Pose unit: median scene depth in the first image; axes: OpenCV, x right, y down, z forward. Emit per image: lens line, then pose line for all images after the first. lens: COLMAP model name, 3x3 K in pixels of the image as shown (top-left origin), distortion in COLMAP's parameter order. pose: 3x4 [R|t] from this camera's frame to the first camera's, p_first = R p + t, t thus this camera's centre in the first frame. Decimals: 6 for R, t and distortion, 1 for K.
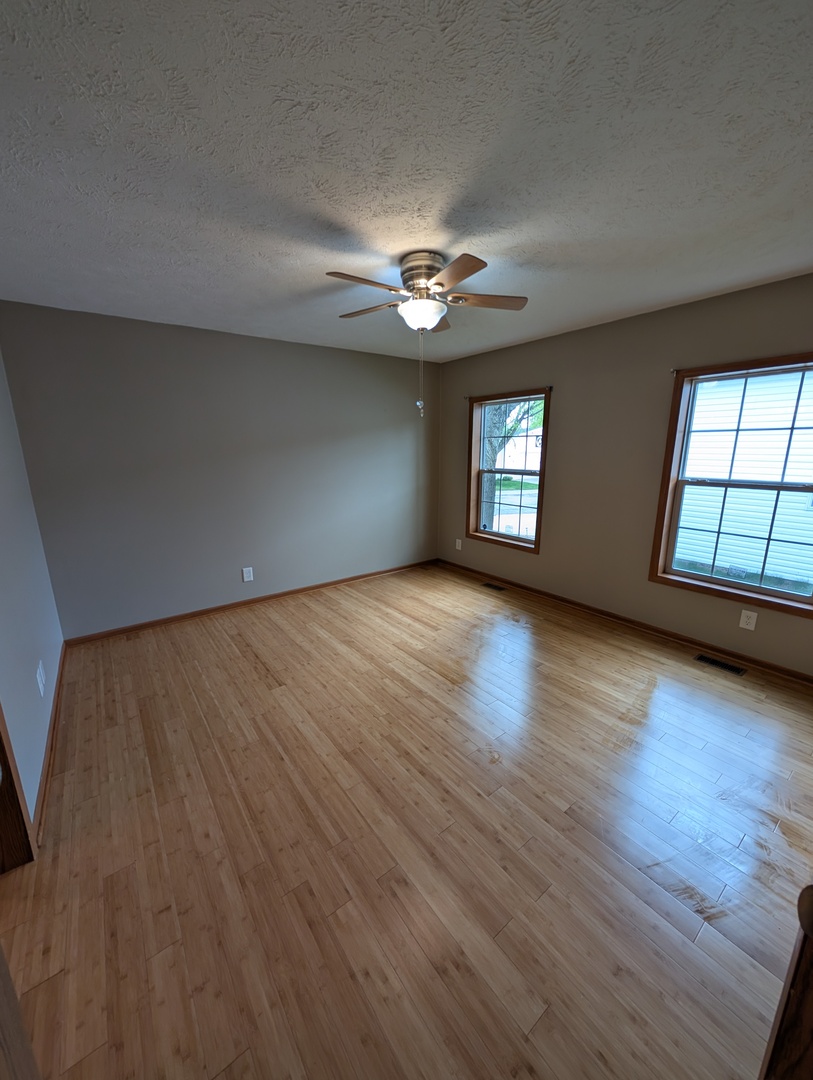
lens RADIAL K [[409.2, 0, 403.6], [0, 409.2, 541.3], [0, 0, 1]] dist [-0.000450, 0.000228]
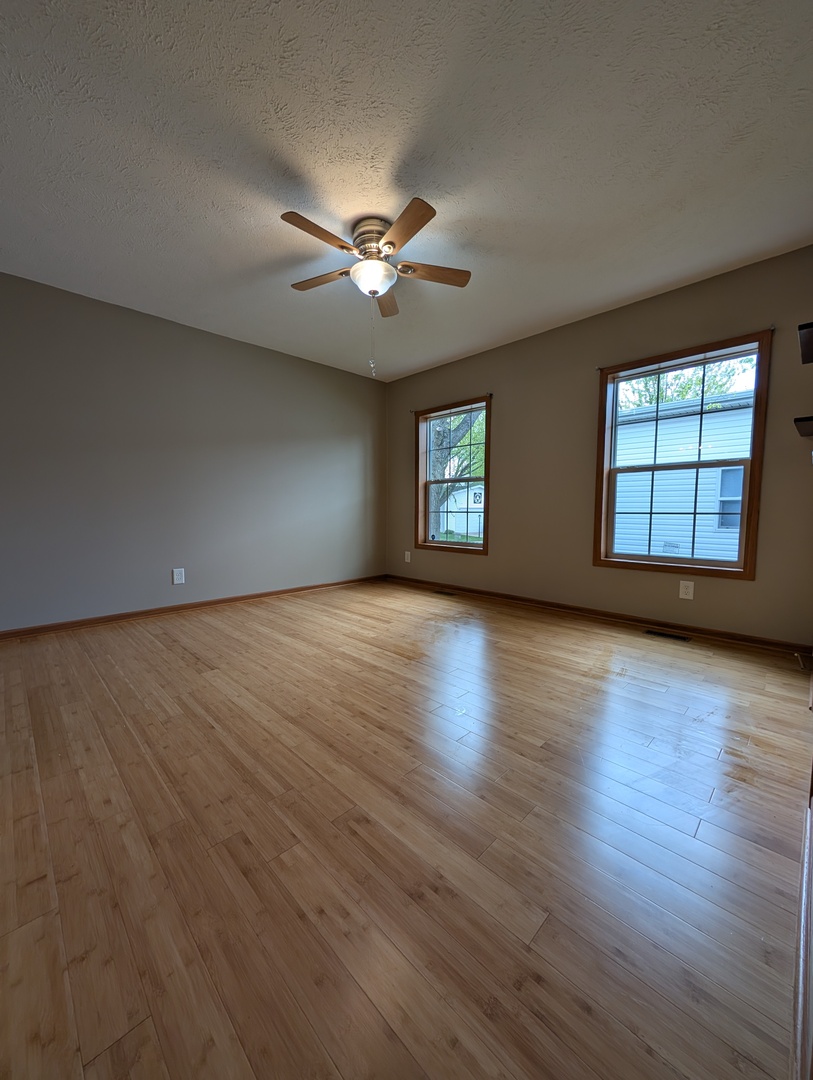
lens RADIAL K [[409.2, 0, 403.6], [0, 409.2, 541.3], [0, 0, 1]] dist [-0.000450, 0.000228]
pose [[0.990690, -0.001205, 0.136132, -0.021916], [0.021587, 0.988700, -0.148342, 0.265848], [-0.134415, 0.149900, 0.979522, 0.067767]]
